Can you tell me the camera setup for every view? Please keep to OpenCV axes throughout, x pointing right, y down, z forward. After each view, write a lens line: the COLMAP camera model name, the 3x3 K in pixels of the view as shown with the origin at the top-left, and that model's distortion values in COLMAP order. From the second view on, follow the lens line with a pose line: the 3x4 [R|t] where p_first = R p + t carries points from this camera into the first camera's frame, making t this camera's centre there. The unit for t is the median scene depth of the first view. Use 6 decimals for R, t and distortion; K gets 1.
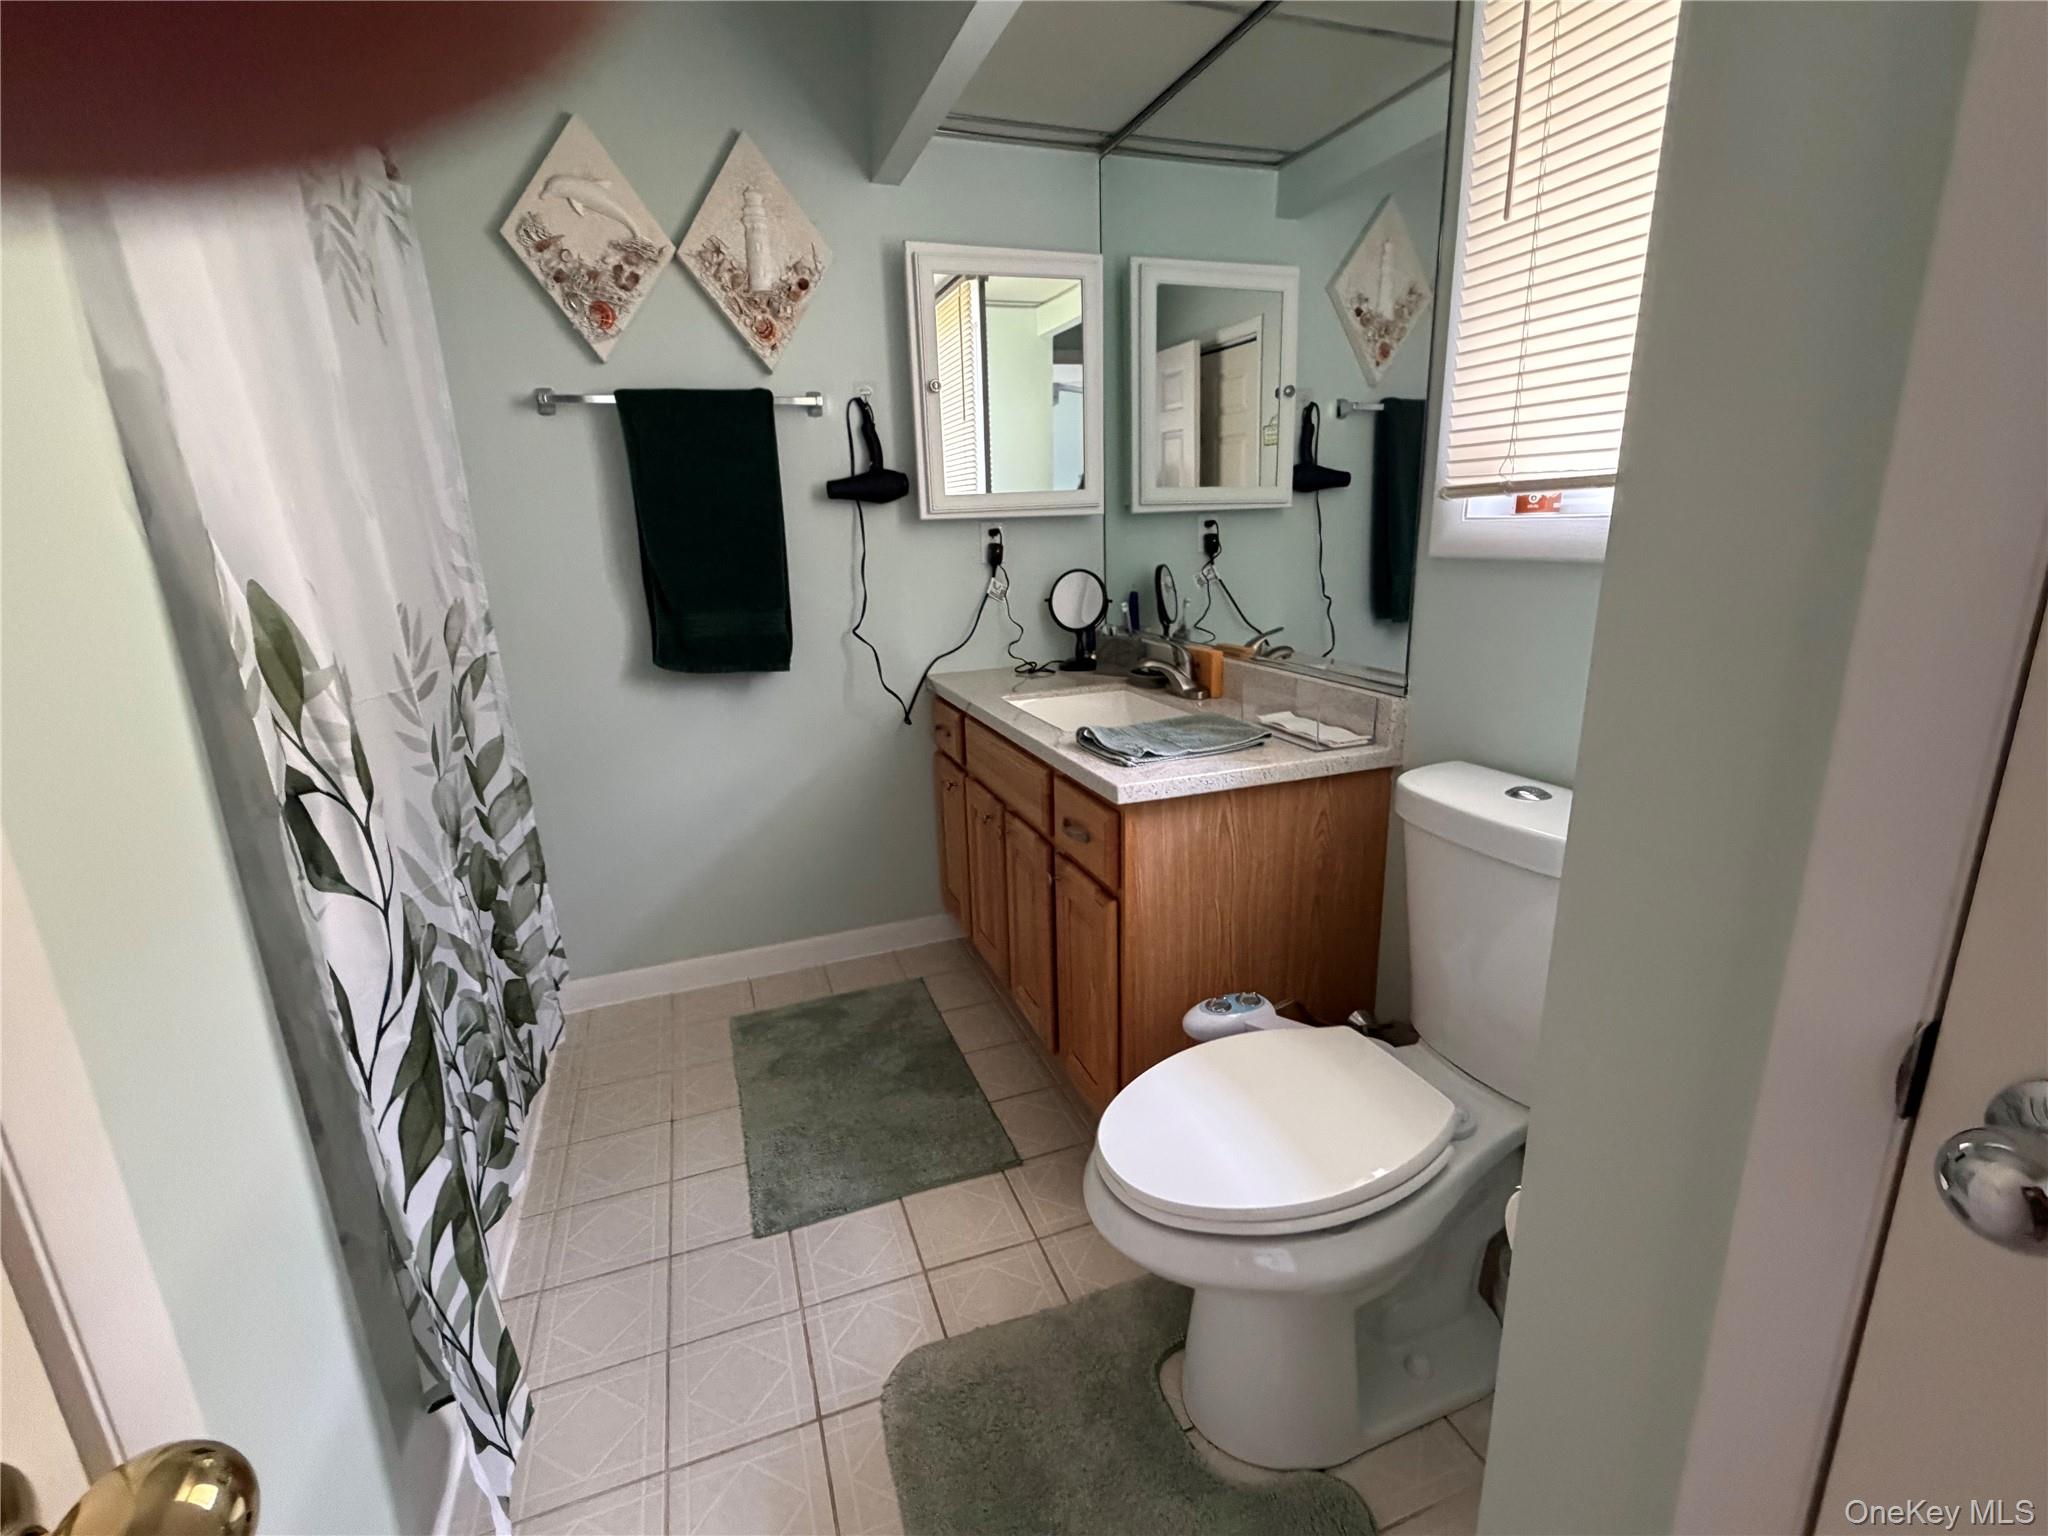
lens RADIAL K [[917.2, 0, 1021.9], [0, 917.2, 772.9], [0, 0, 1]] dist [-0.002114, 0.000999]
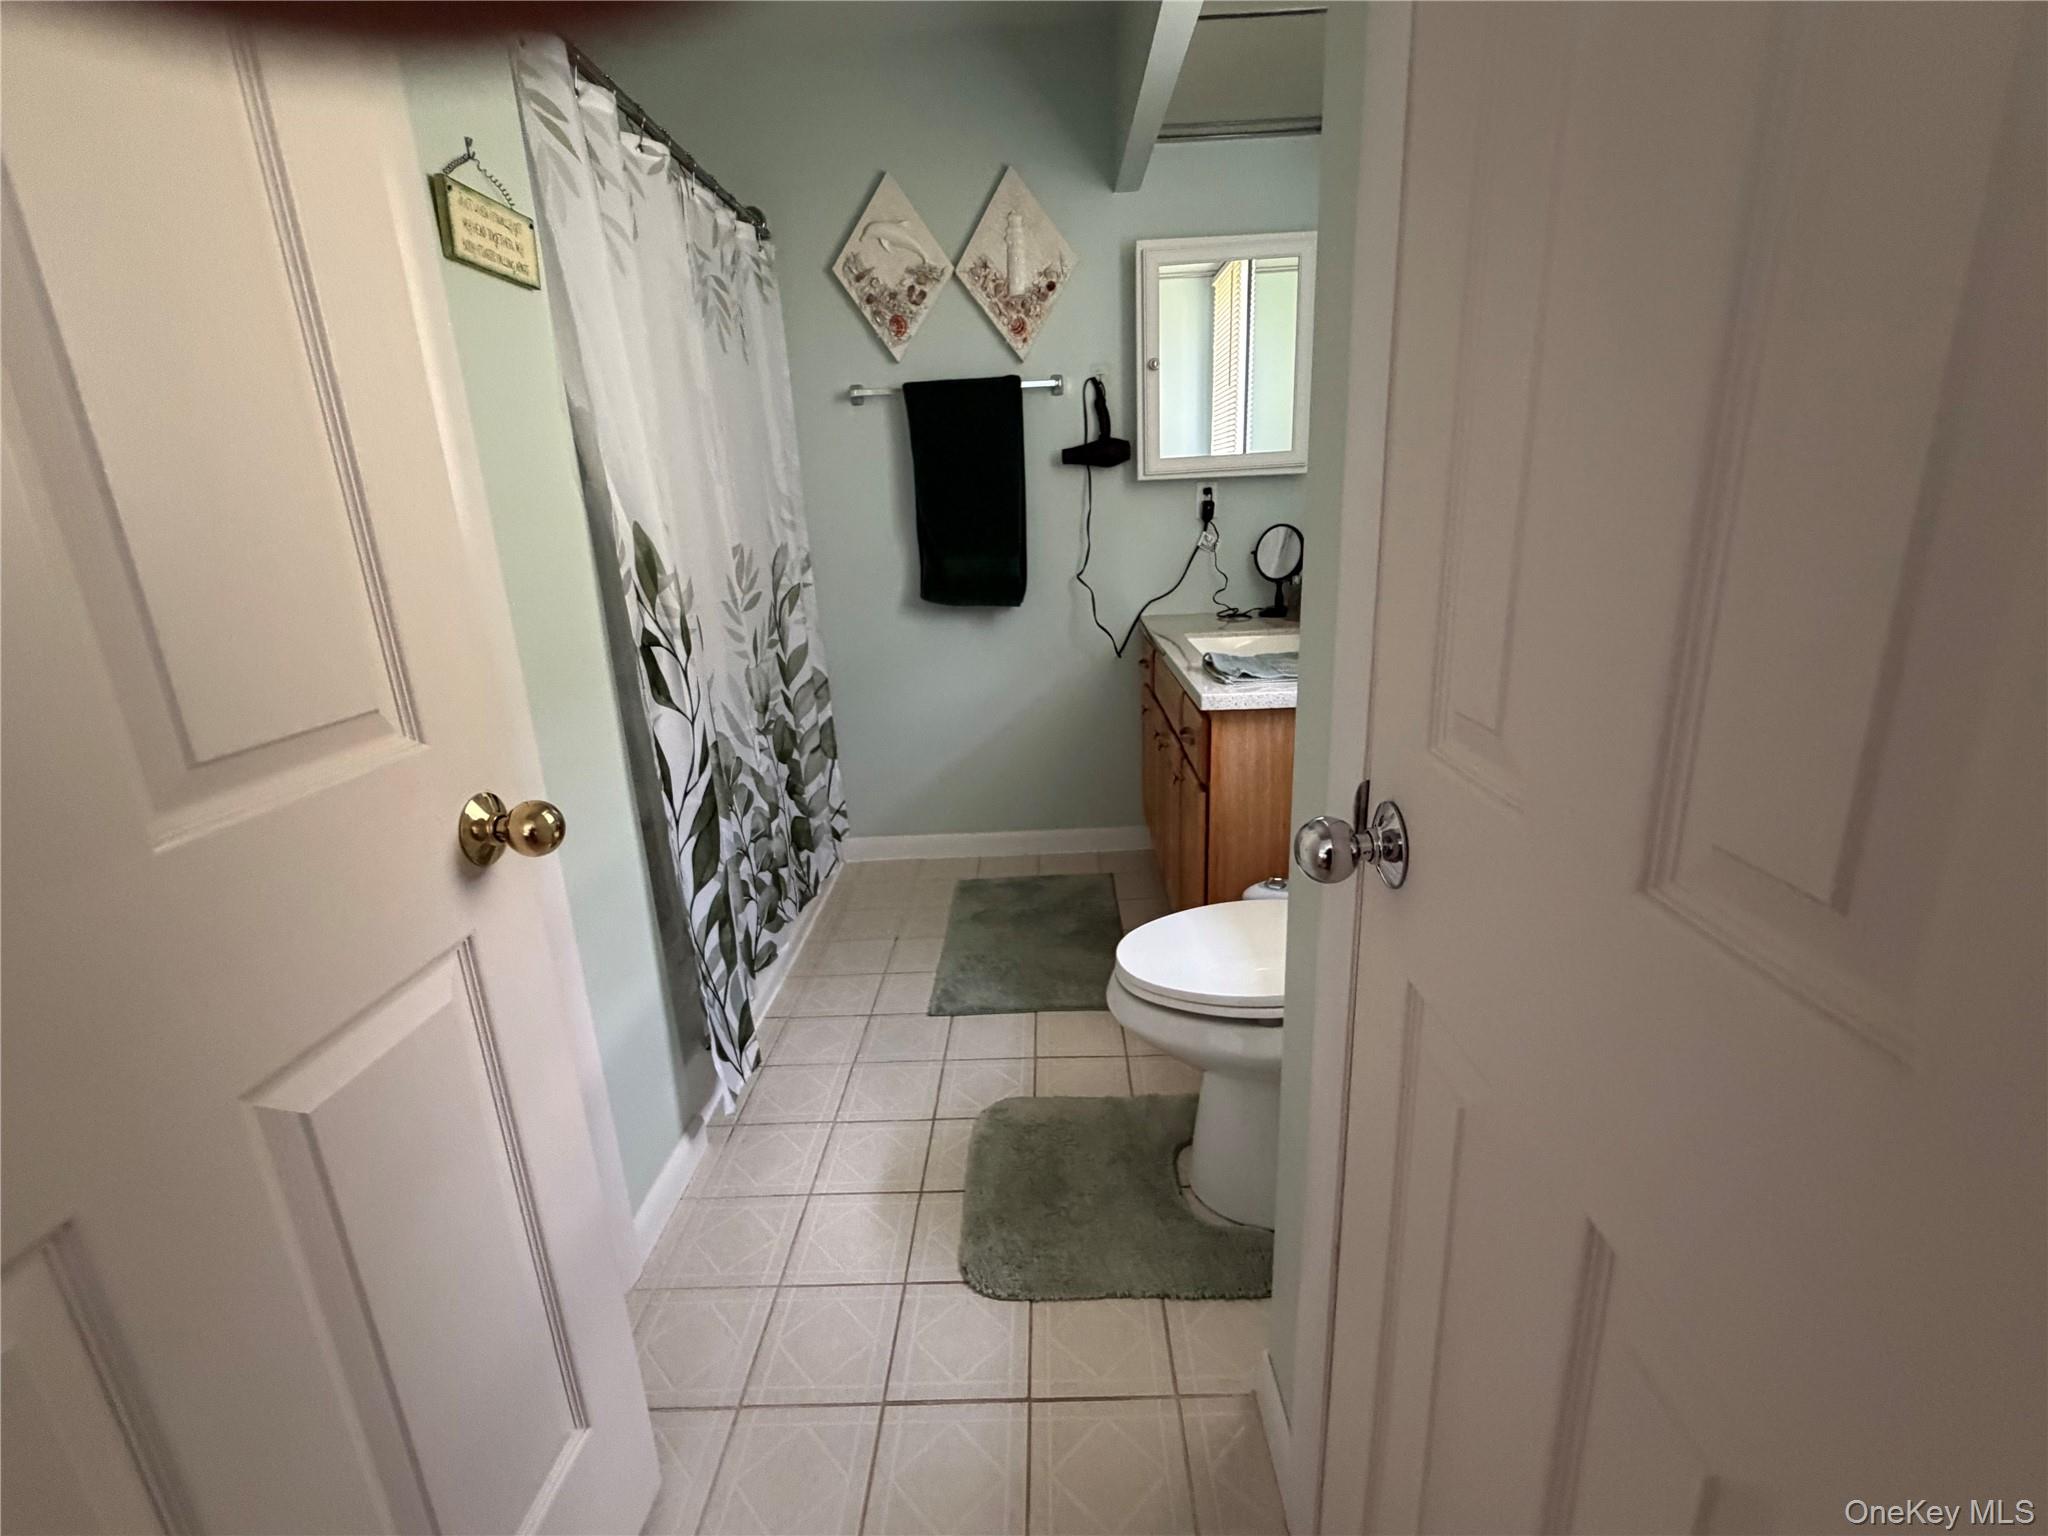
lens RADIAL K [[917.2, 0, 1027.4], [0, 917.2, 773.9], [0, 0, 1]] dist [-0.002114, 0.000999]
pose [[0.933518, 0.094973, -0.345723, 0.244107], [-0.081327, 0.995234, 0.053802, 0.054913], [0.349185, -0.022108, 0.936793, -0.187581]]
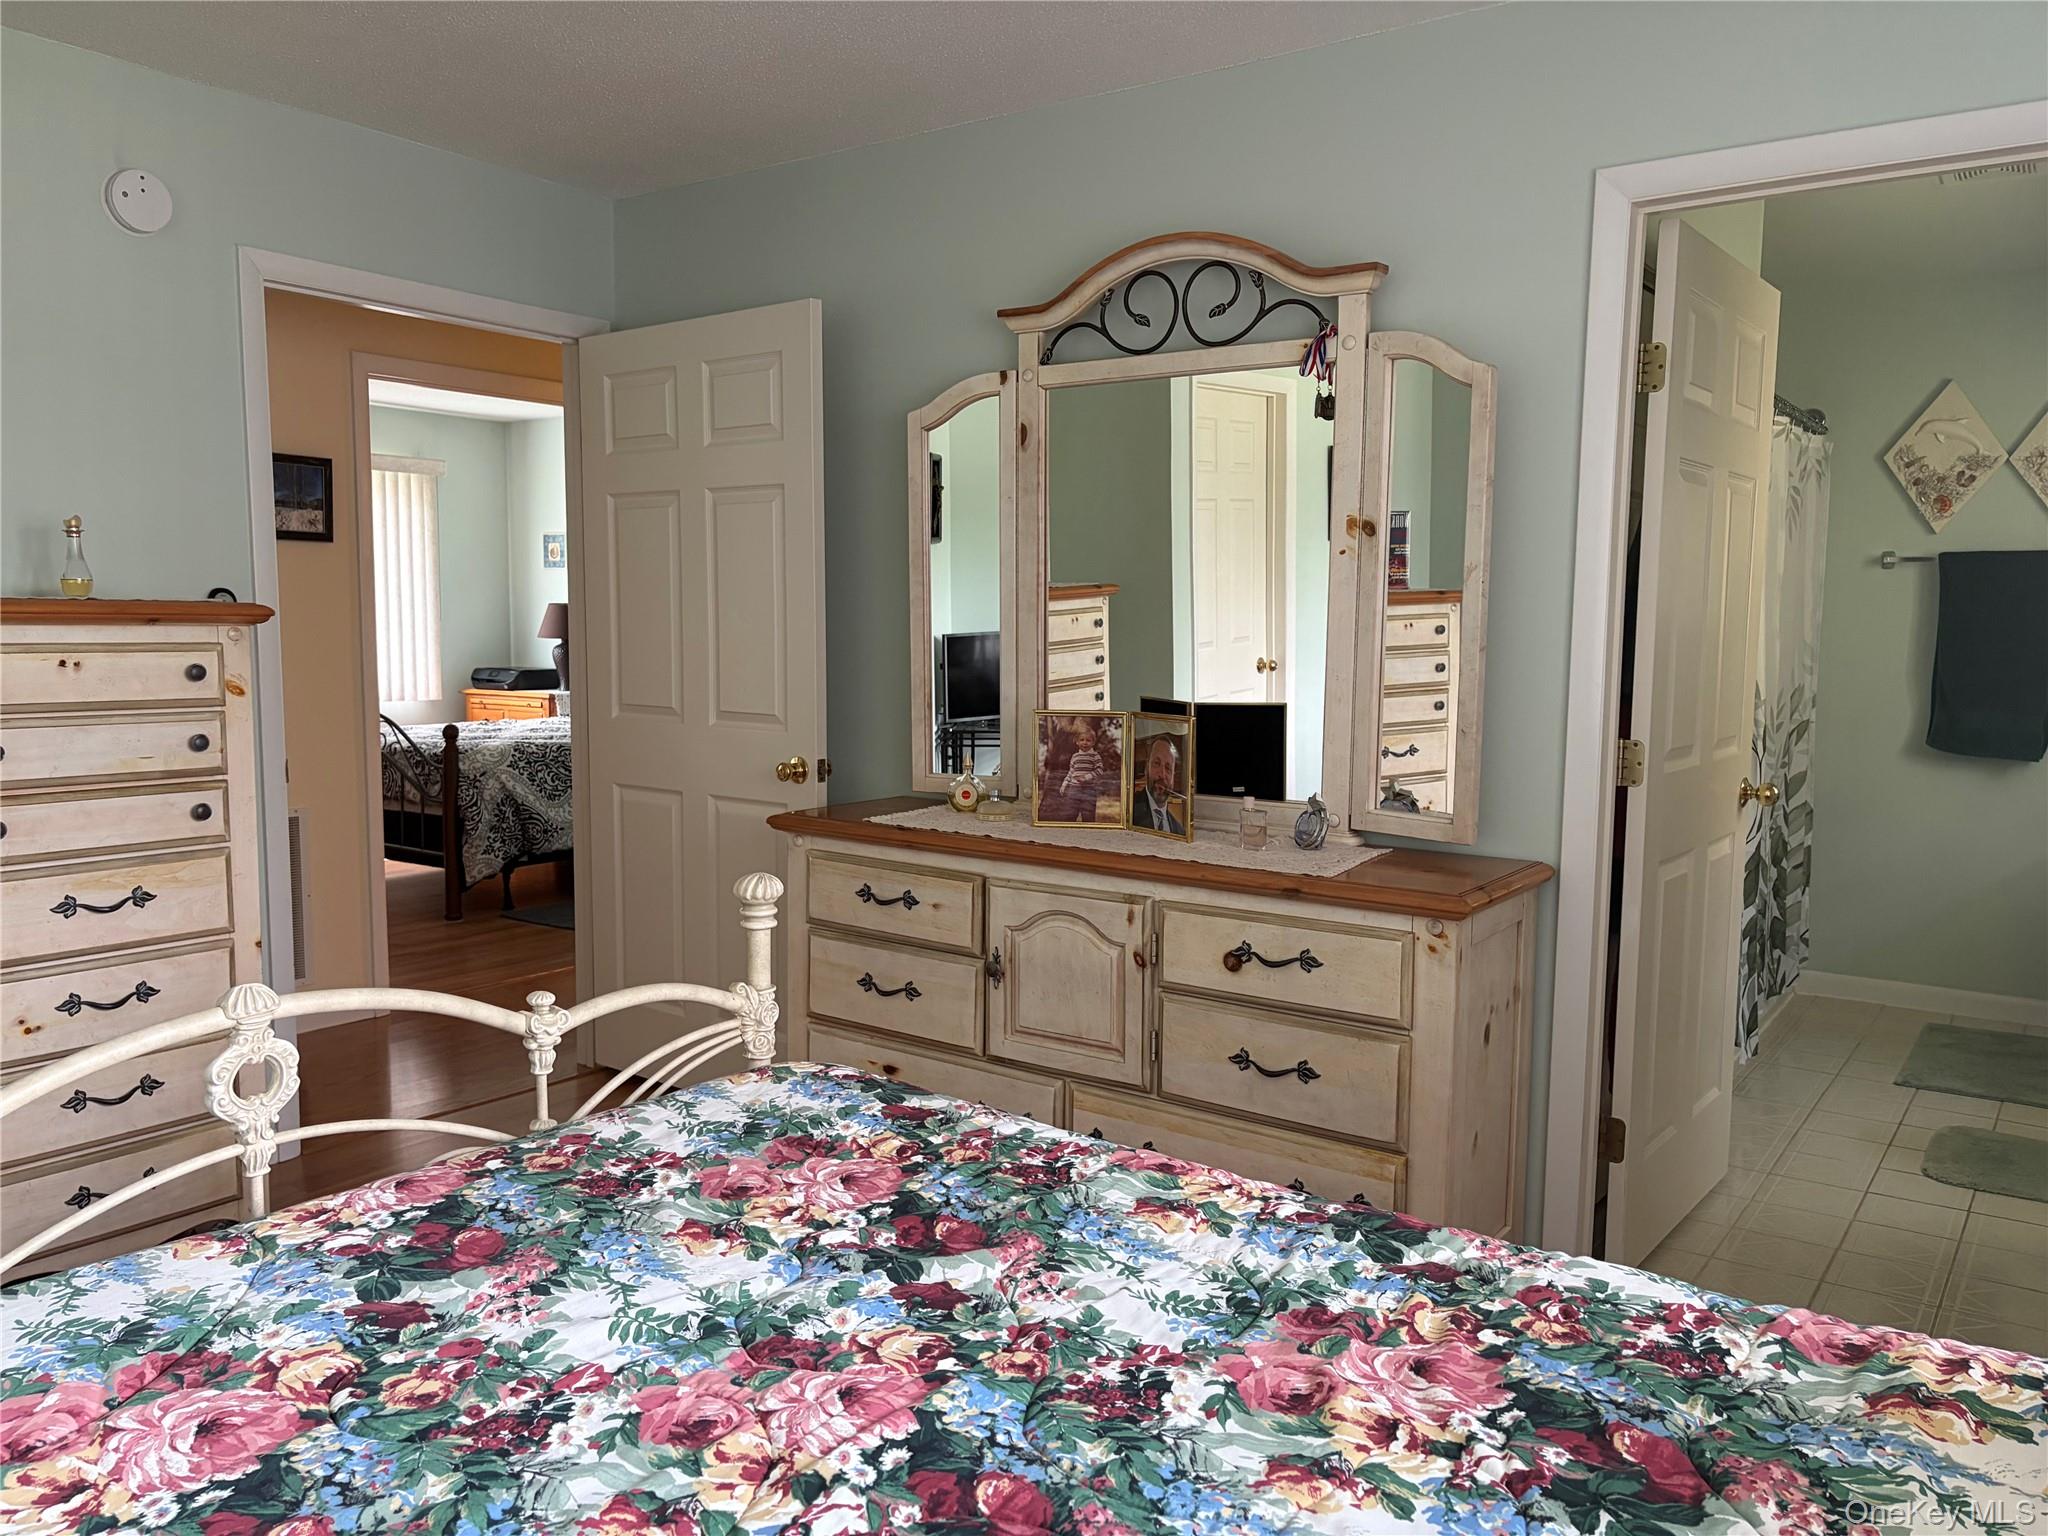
lens RADIAL K [[1539.2, 0, 1005.0], [0, 1539.2, 786.8], [0, 0, 1]] dist [0.054267, -0.065847]
pose [[0.557006, 0.127358, -0.820685, 0.863291], [-0.247163, 0.968818, -0.017405, 0.375028], [0.792878, 0.212537, 0.571115, -1.617928]]
